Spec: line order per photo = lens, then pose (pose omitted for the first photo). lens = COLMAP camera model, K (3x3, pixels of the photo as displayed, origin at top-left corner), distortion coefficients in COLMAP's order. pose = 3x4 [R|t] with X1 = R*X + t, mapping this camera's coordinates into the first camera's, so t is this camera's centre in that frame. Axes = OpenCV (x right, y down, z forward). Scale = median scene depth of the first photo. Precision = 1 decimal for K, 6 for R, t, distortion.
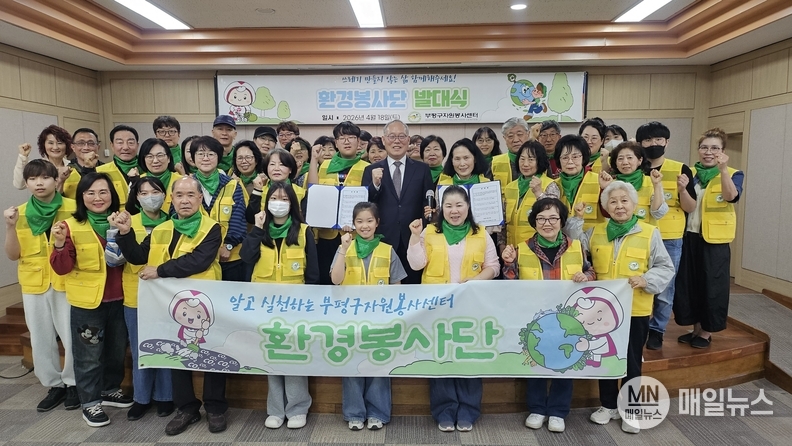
lens RADIAL K [[543.6, 0, 396.2], [0, 543.6, 225.8], [0, 0, 1]] dist [0.007752, -0.000280]
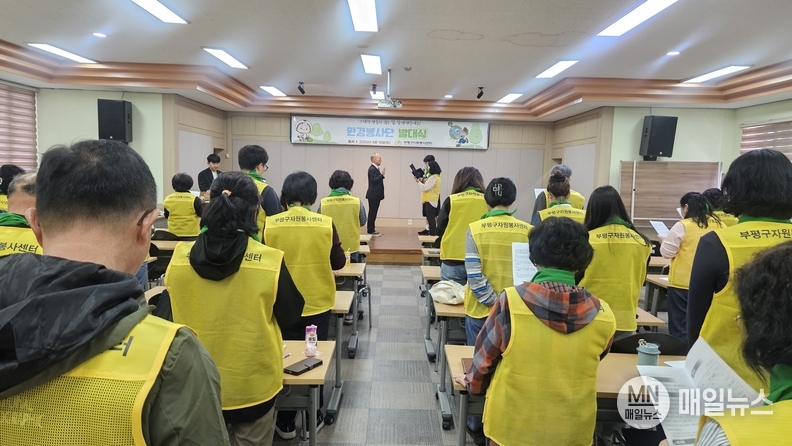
lens RADIAL K [[535.1, 0, 398.5], [0, 535.1, 222.9], [0, 0, 1]] dist [0.044859, -0.009062]
pose [[0.998679, 0.031360, 0.040710, -0.031549], [-0.030977, 0.999470, -0.009996, 0.093532], [-0.041002, 0.008721, 0.999121, -0.844446]]
